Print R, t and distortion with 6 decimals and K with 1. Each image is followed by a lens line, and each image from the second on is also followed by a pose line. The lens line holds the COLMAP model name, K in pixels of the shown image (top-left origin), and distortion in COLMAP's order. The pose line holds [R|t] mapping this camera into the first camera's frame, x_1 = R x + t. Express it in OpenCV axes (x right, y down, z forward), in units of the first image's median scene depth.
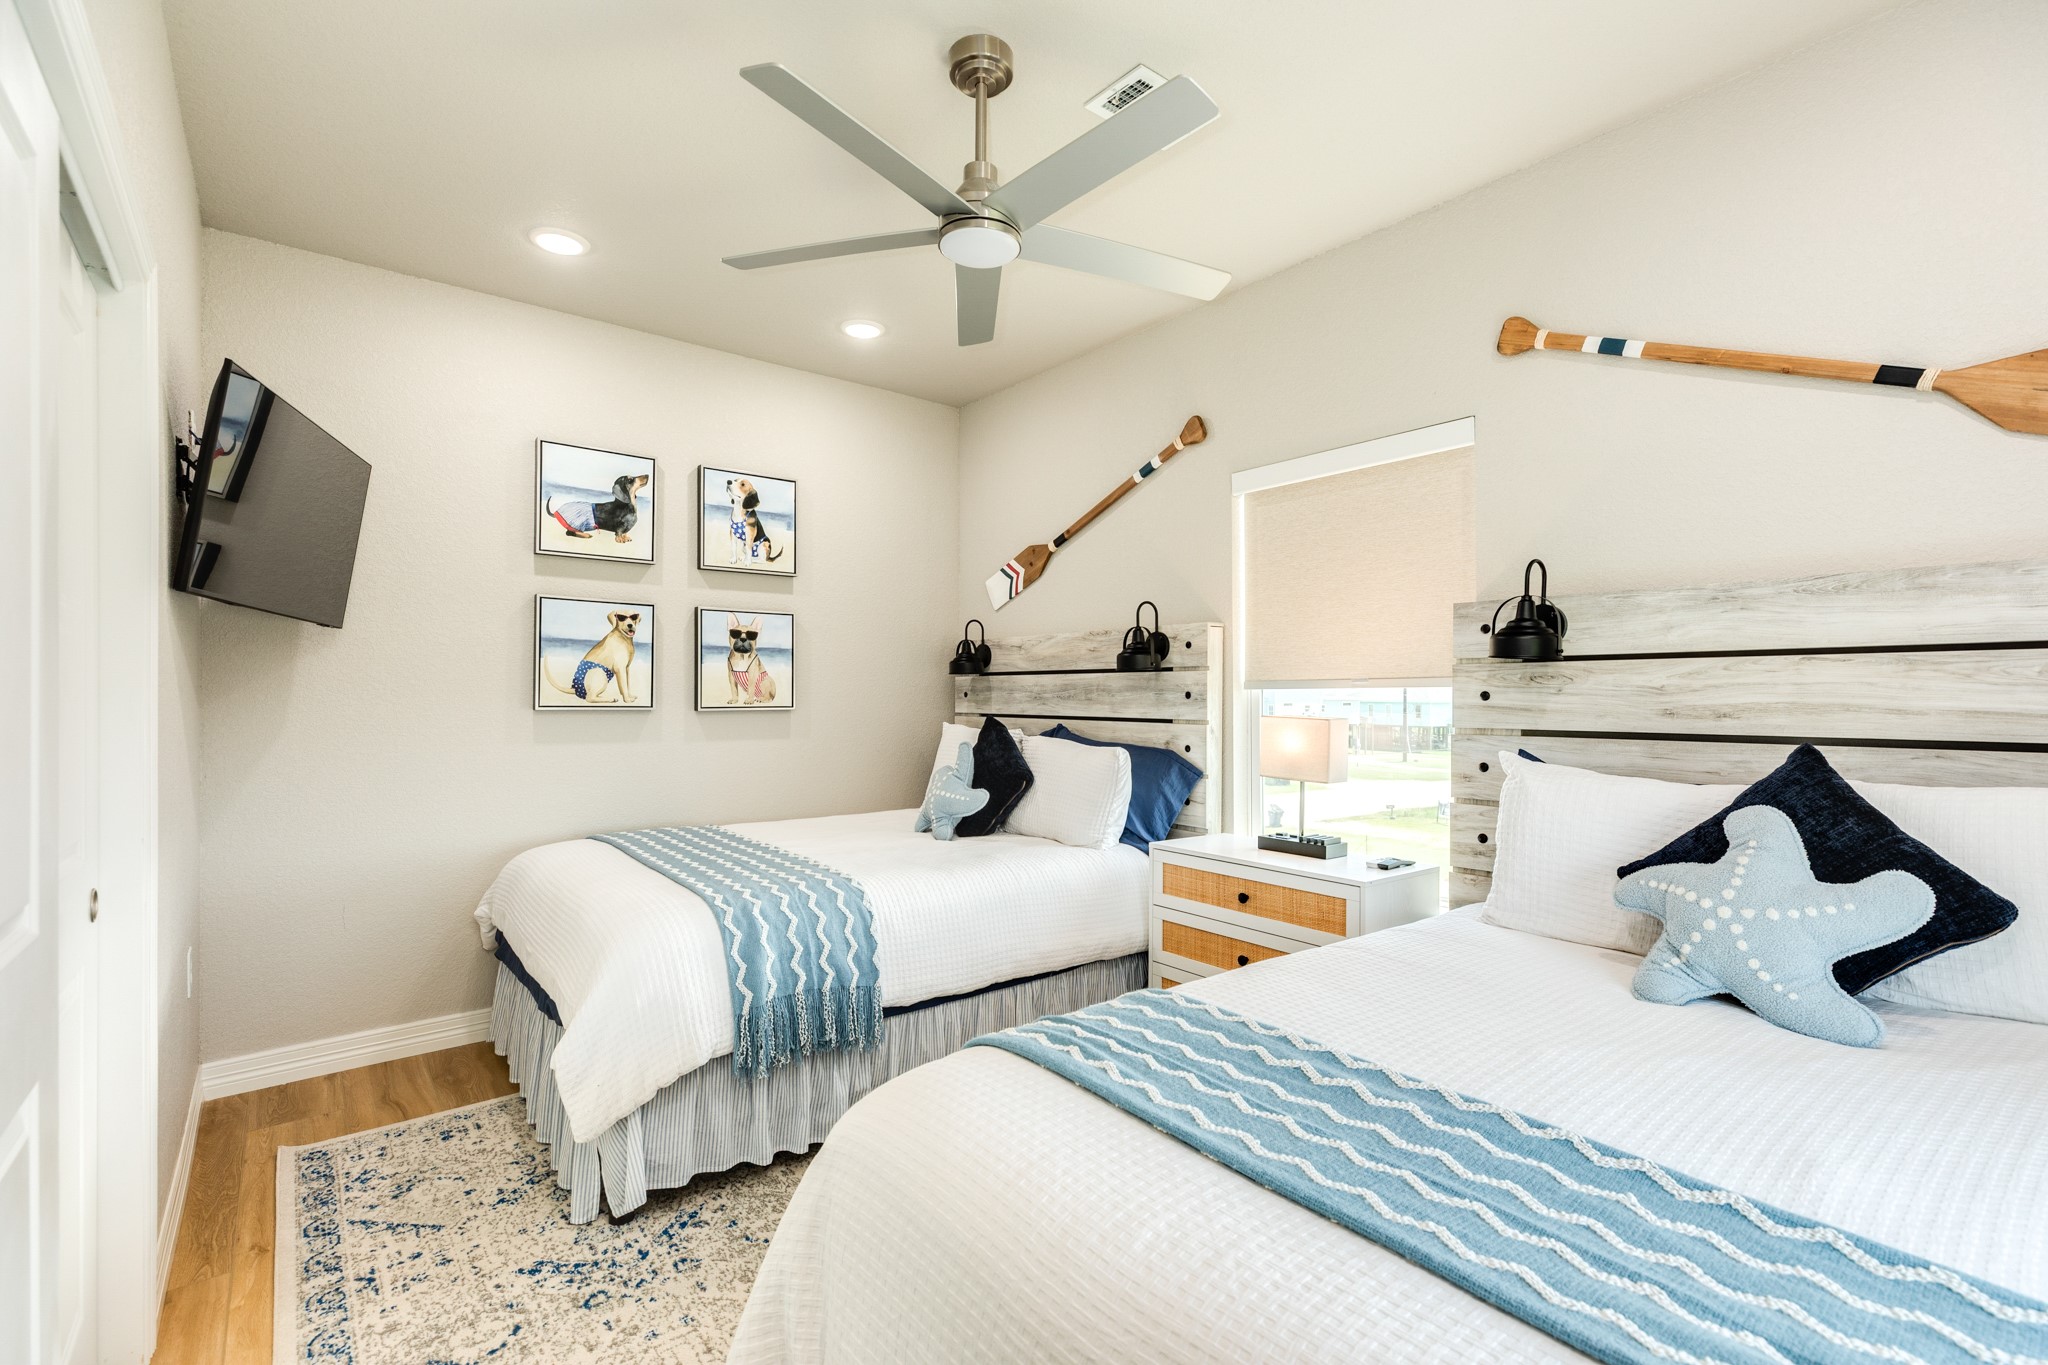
lens RADIAL K [[926.0, 0, 1022.4], [0, 926.0, 686.8], [0, 0, 1]] dist [0.005730, -0.000410]
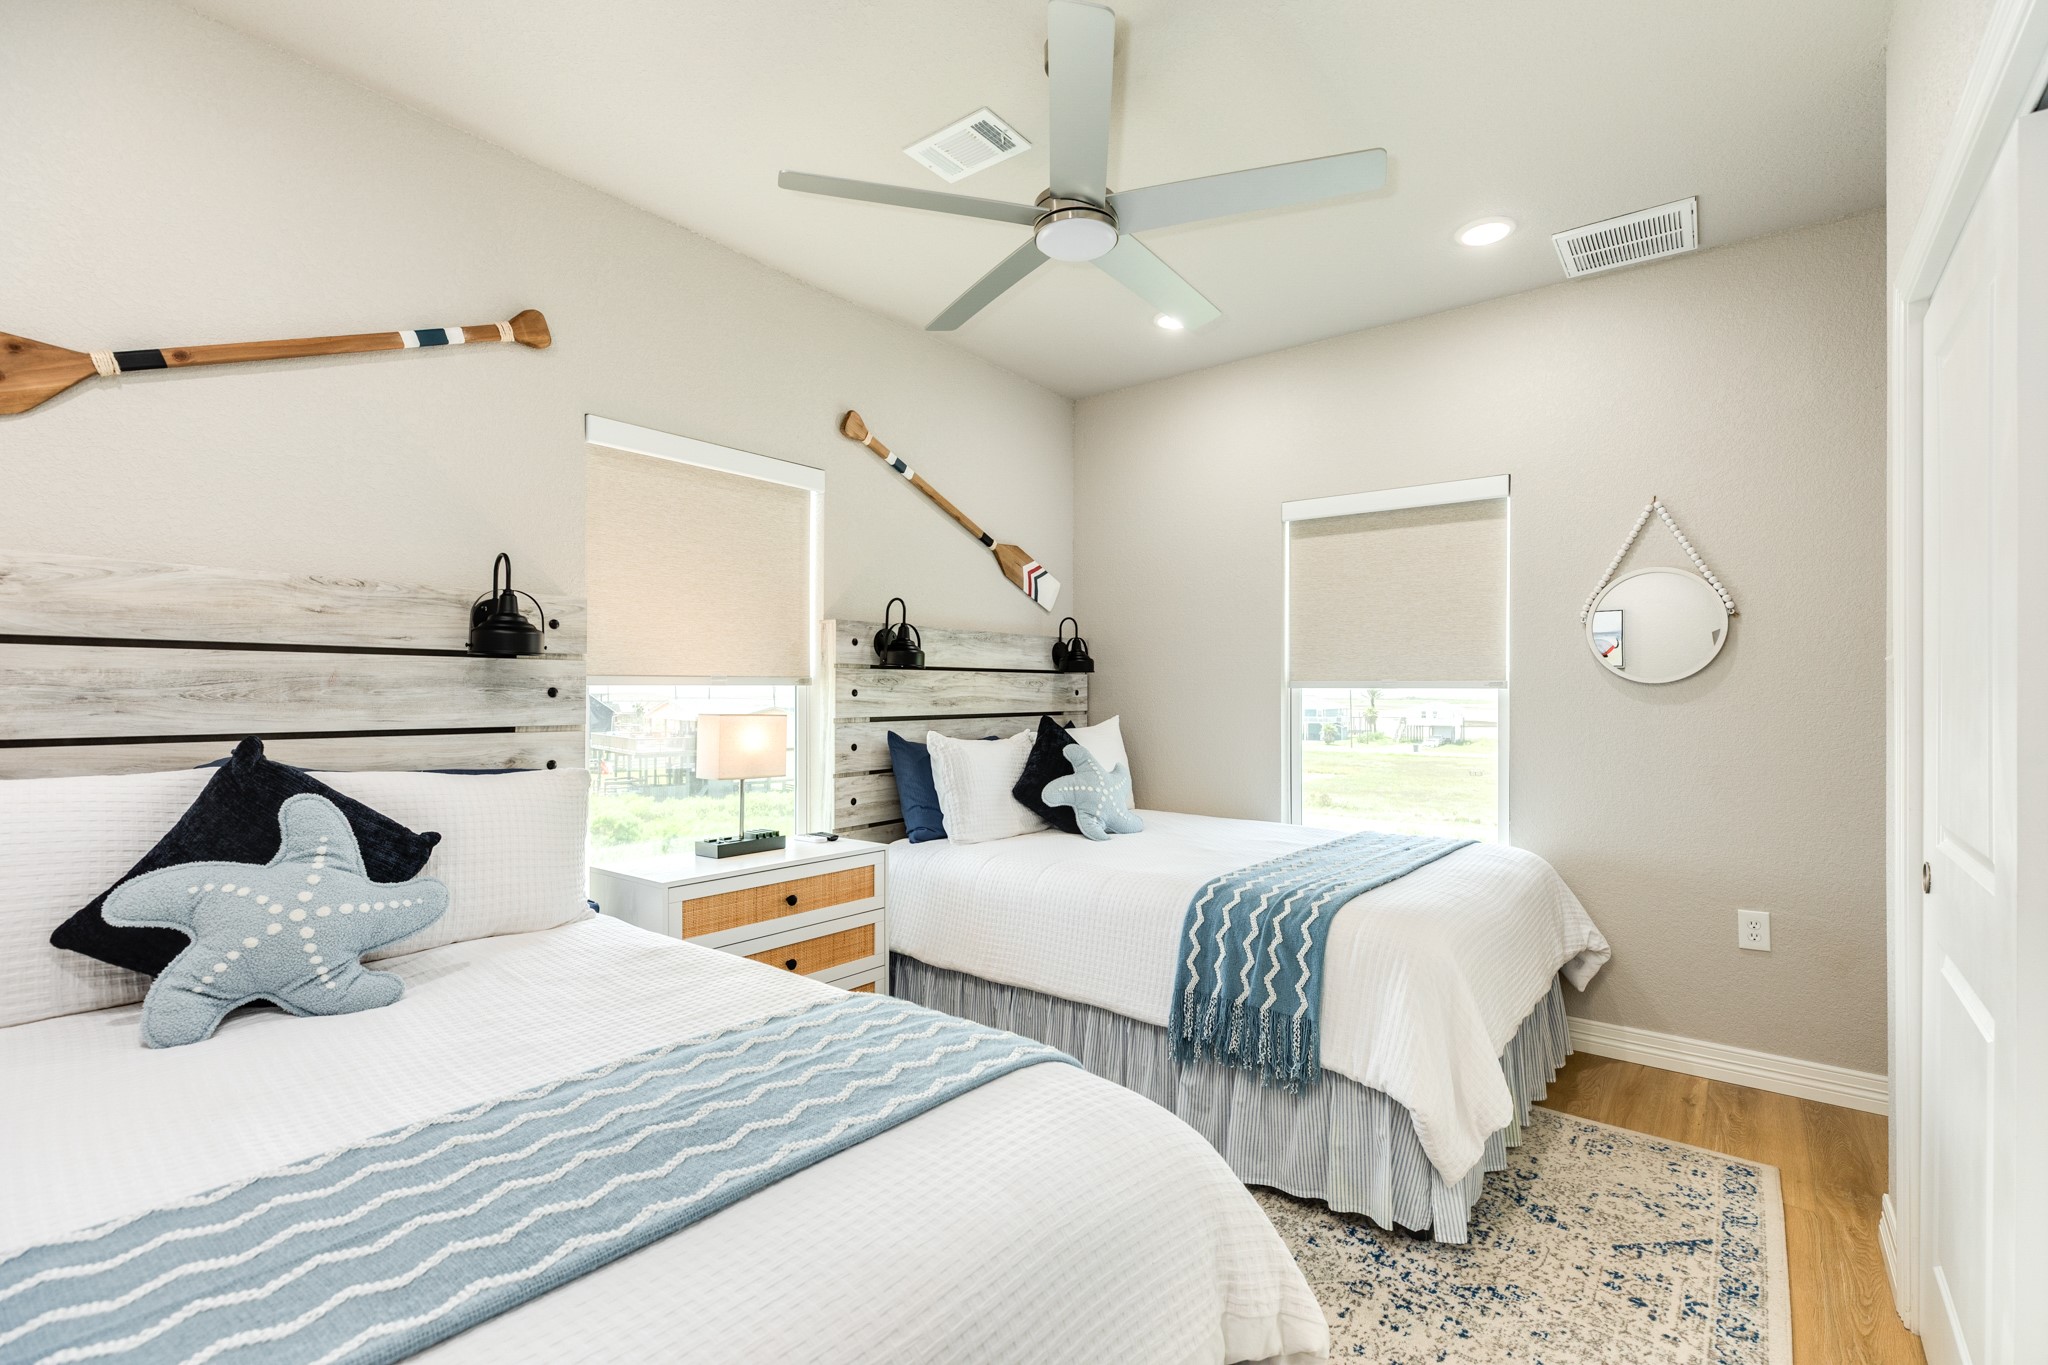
lens RADIAL K [[926.0, 0, 1021.1], [0, 926.0, 689.8], [0, 0, 1]] dist [0.005730, -0.000410]
pose [[-0.255152, 0.000321, 0.966901, -0.659939], [-0.011086, 0.999933, -0.003257, 0.005423], [-0.966837, -0.011550, -0.255132, 0.870863]]
